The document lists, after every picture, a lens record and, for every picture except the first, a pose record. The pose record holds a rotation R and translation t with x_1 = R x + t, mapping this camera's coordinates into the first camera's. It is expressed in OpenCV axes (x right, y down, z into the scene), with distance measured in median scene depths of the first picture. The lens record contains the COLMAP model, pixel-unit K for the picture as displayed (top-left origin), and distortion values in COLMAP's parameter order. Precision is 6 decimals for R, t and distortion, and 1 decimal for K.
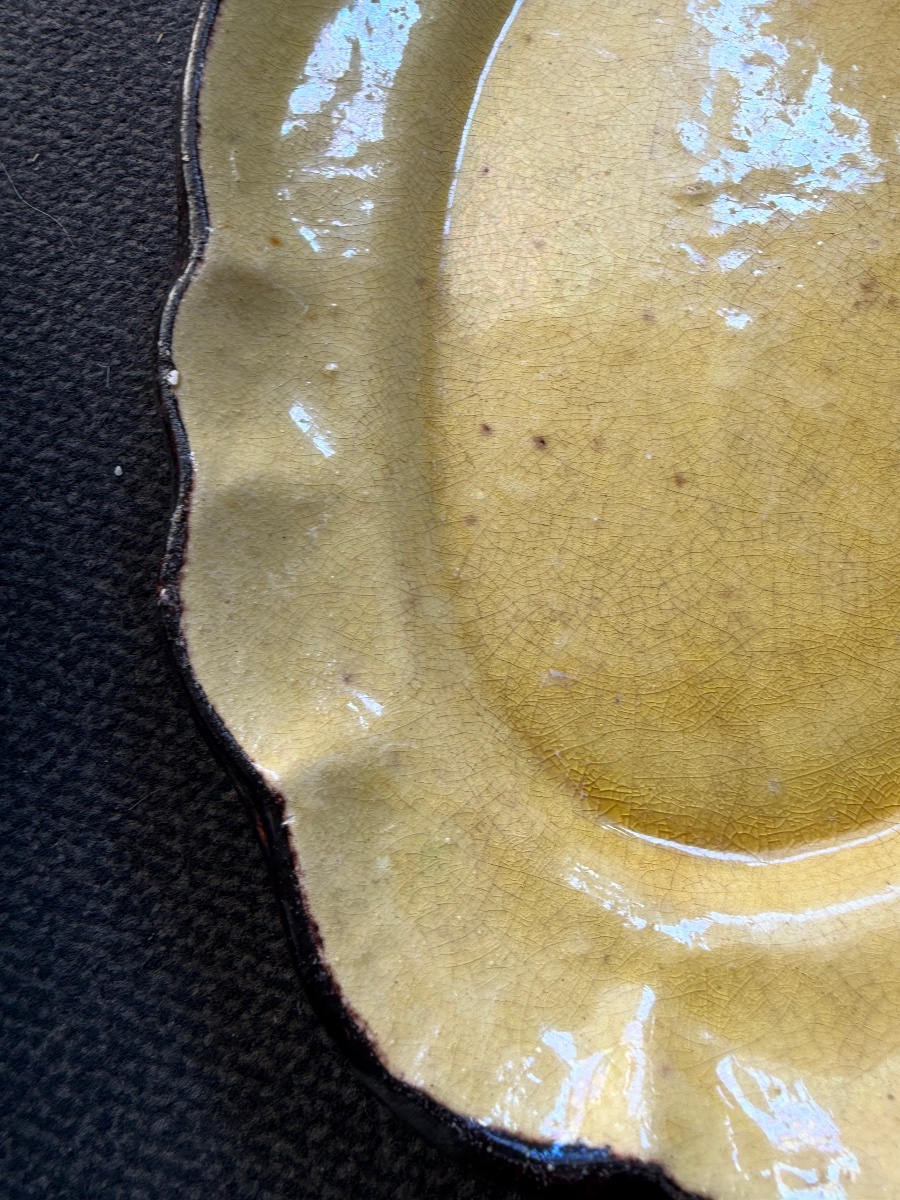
lens RADIAL K [[904.3, 0, 450.0], [0, 904.3, 600.0], [0, 0, 1]] dist [-0.013343, -0.000739]
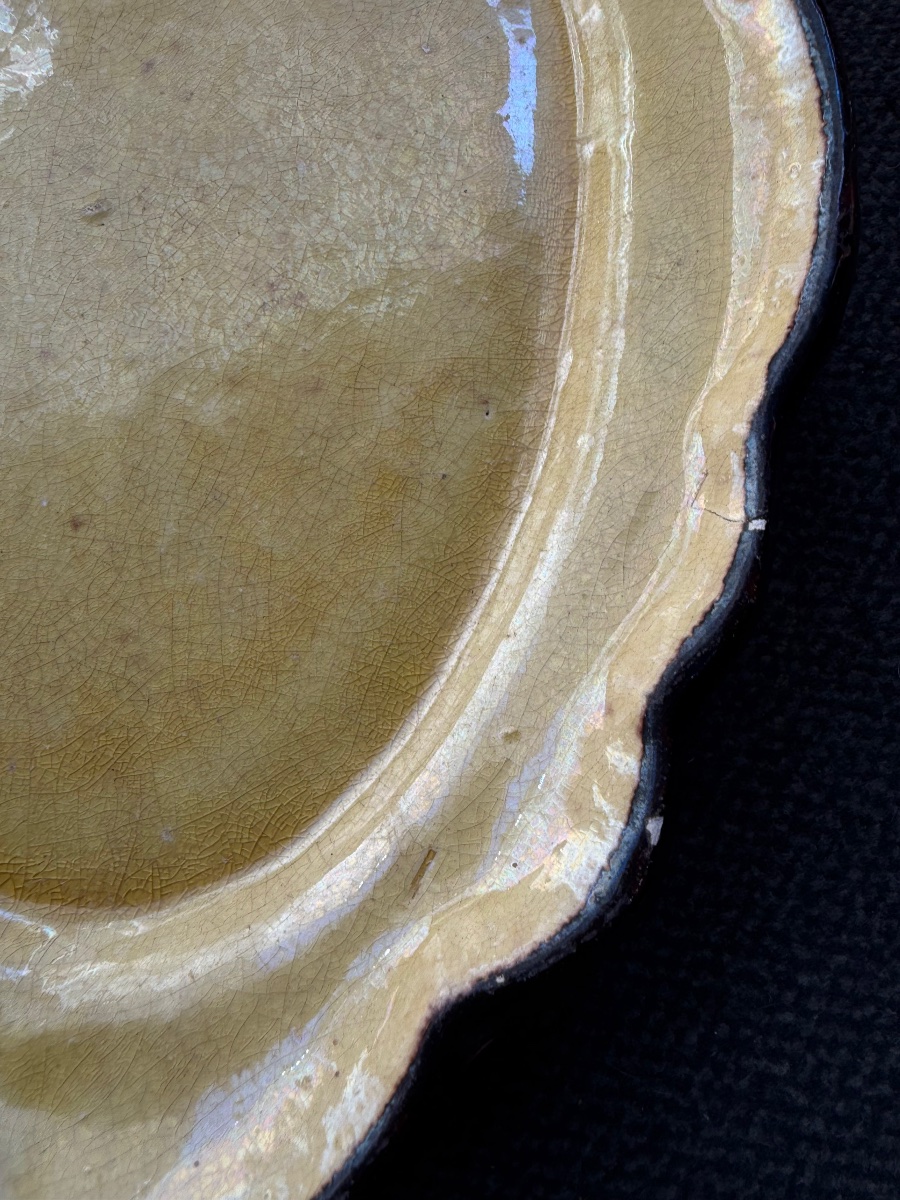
lens RADIAL K [[904.3, 0, 450.0], [0, 904.3, 600.0], [0, 0, 1]] dist [-0.013343, -0.000739]
pose [[0.988553, -0.150872, -0.000283, 0.658708], [0.150827, 0.988209, 0.026363, -0.019228], [-0.003698, -0.026104, 0.999652, 0.044993]]
